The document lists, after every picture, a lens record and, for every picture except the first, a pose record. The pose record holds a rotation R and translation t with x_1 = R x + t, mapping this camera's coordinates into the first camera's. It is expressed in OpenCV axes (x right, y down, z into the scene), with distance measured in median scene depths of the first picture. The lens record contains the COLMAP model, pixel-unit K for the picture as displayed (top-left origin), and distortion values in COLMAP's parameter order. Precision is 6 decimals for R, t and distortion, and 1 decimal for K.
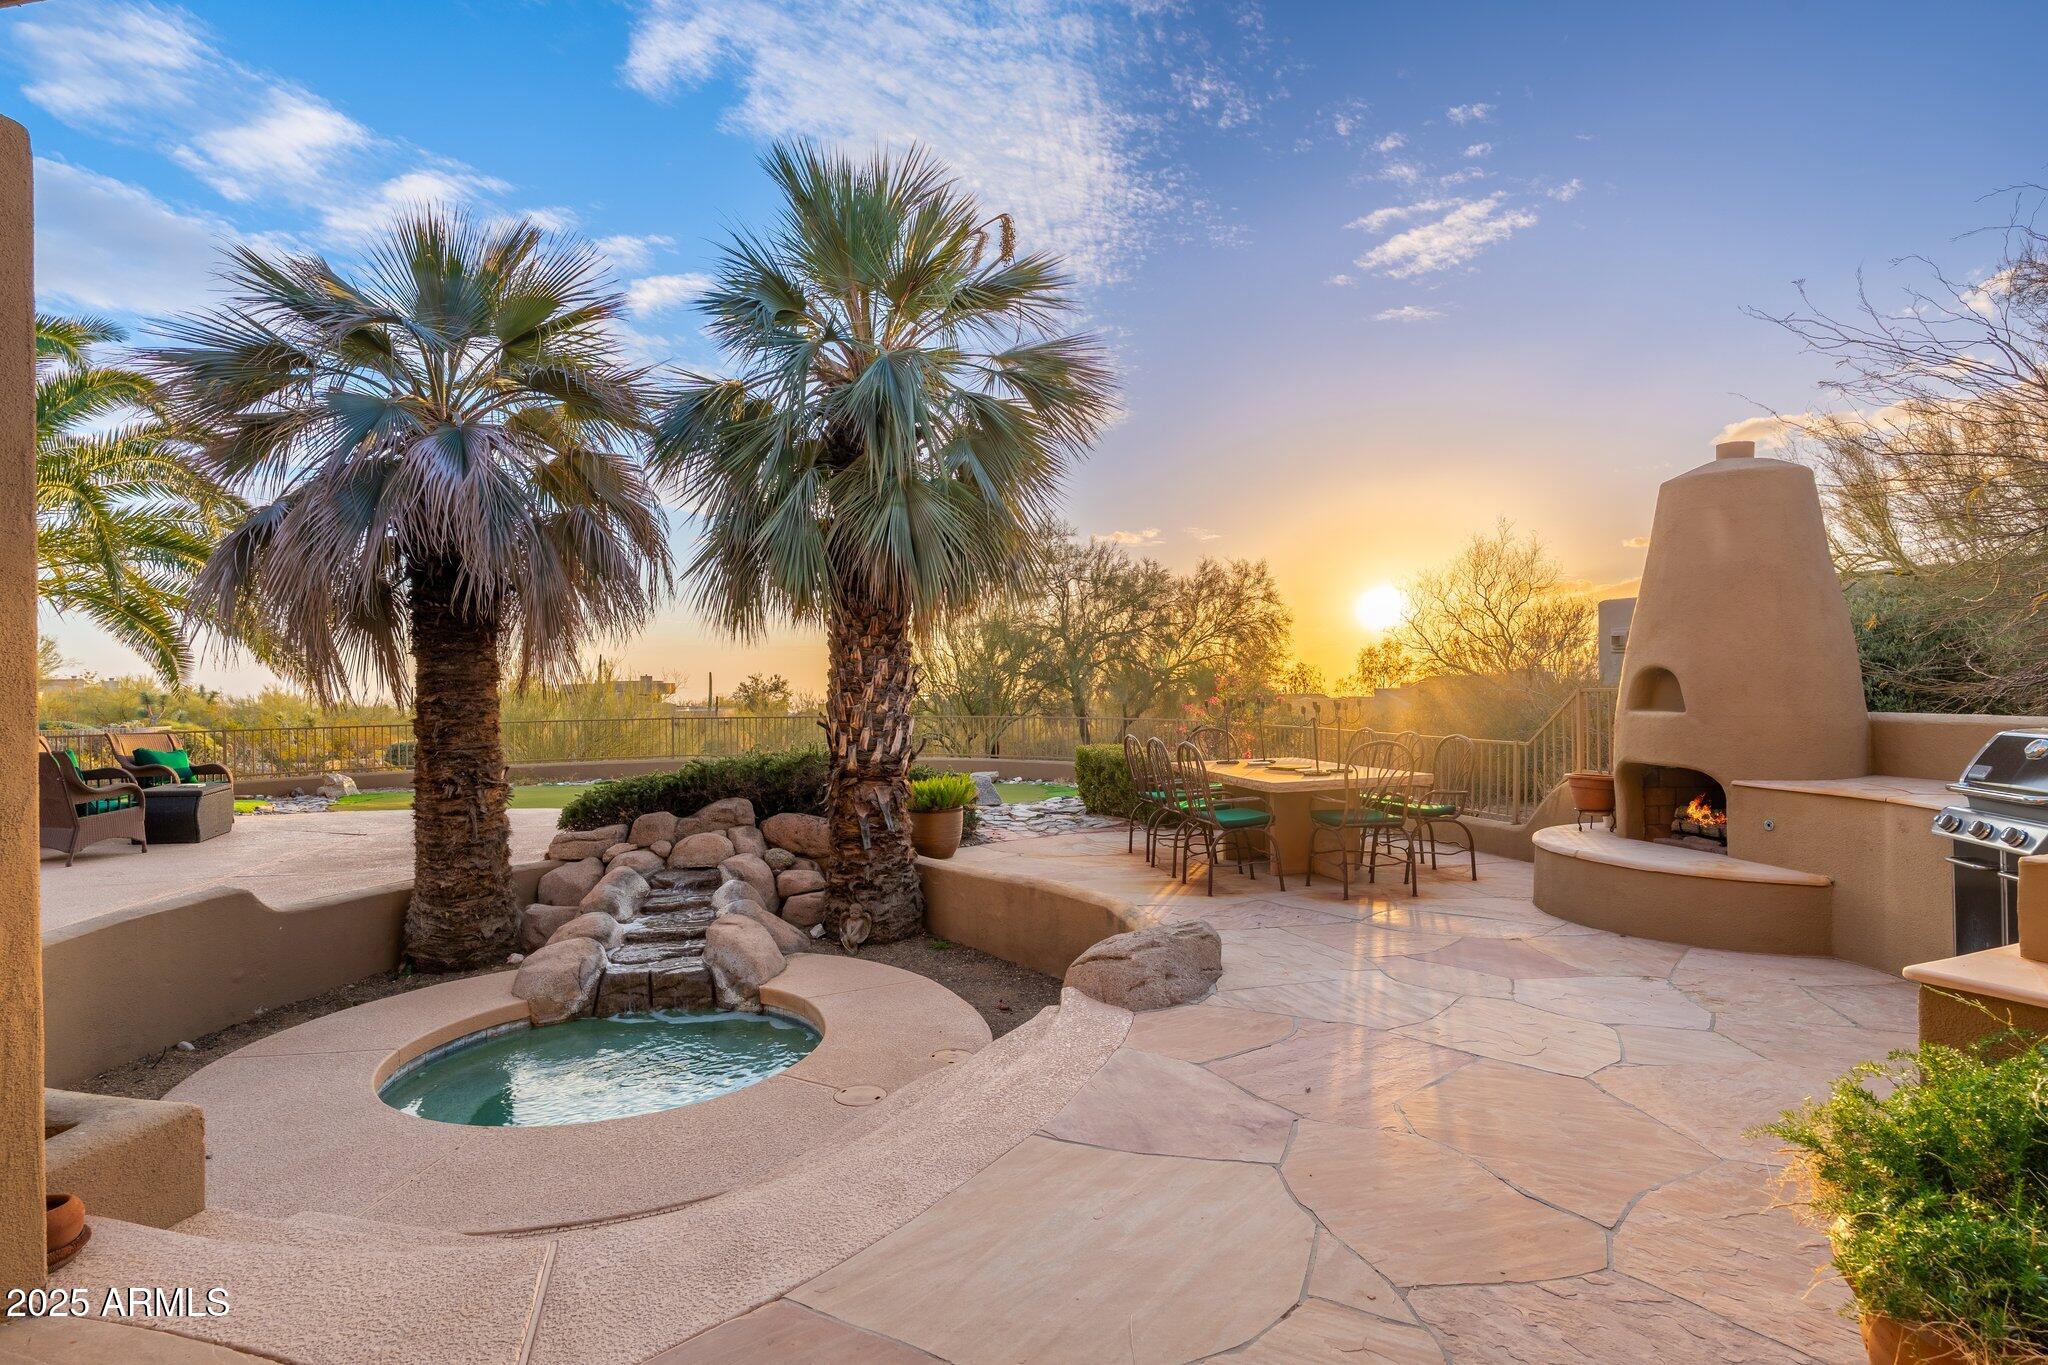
lens RADIAL K [[1050.2, 0, 1028.5], [0, 1050.2, 687.9], [0, 0, 1]] dist [0.000451, 0.000652]
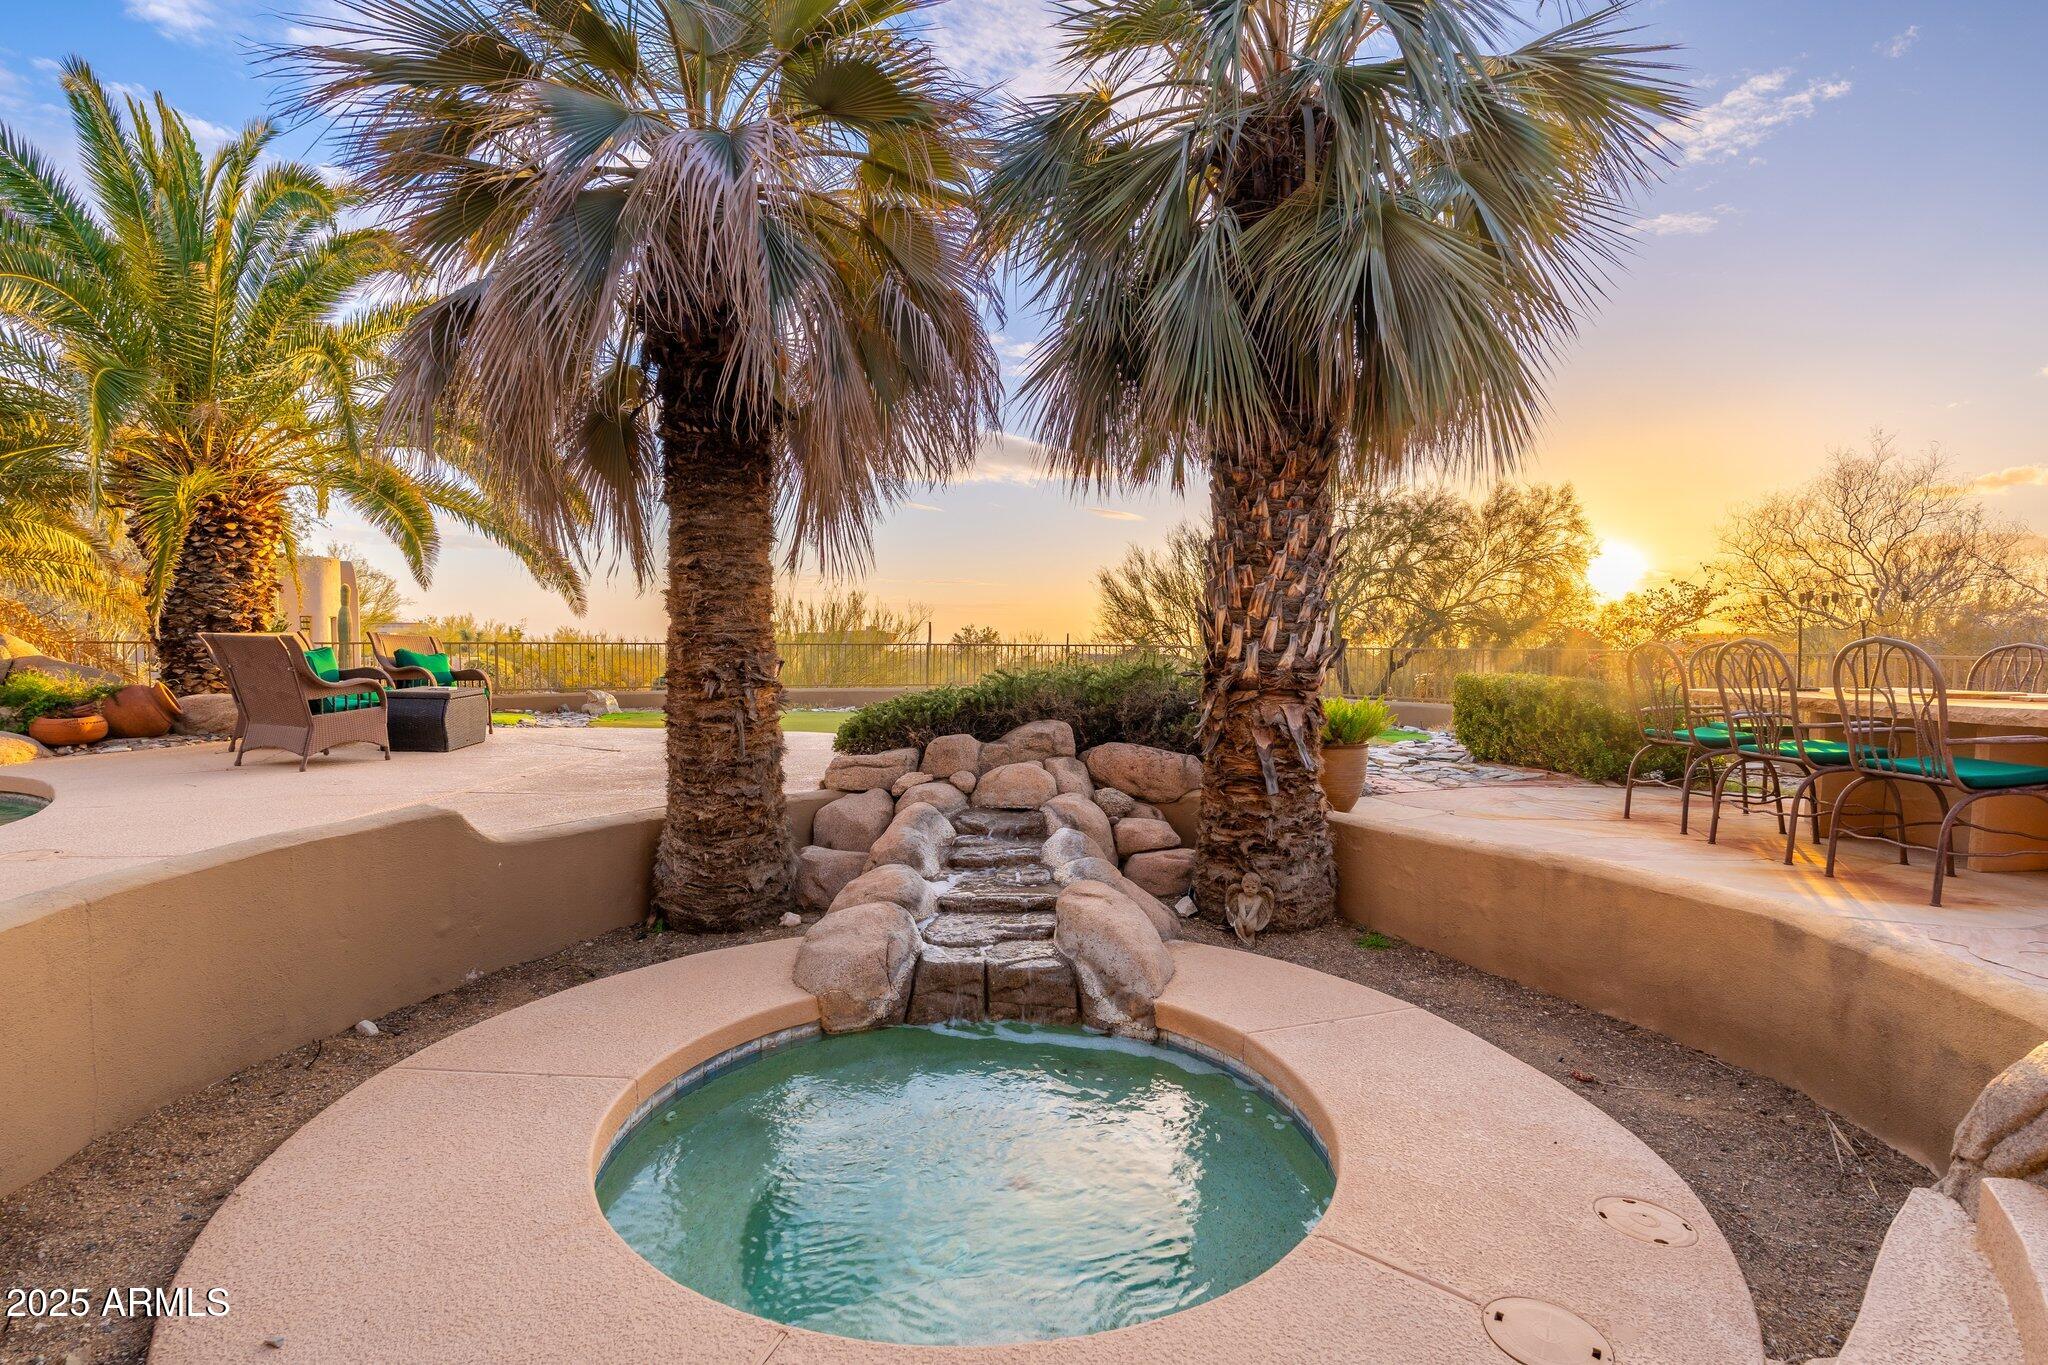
lens RADIAL K [[1008.3, 0, 1024.0], [0, 1008.3, 682.5], [0, 0, 1]] dist [0.000774, 0.000195]
pose [[0.980353, 0.025137, -0.195643, -0.183812], [-0.017252, 0.998973, 0.041905, 0.055373], [0.196495, -0.037707, 0.979780, 0.327086]]
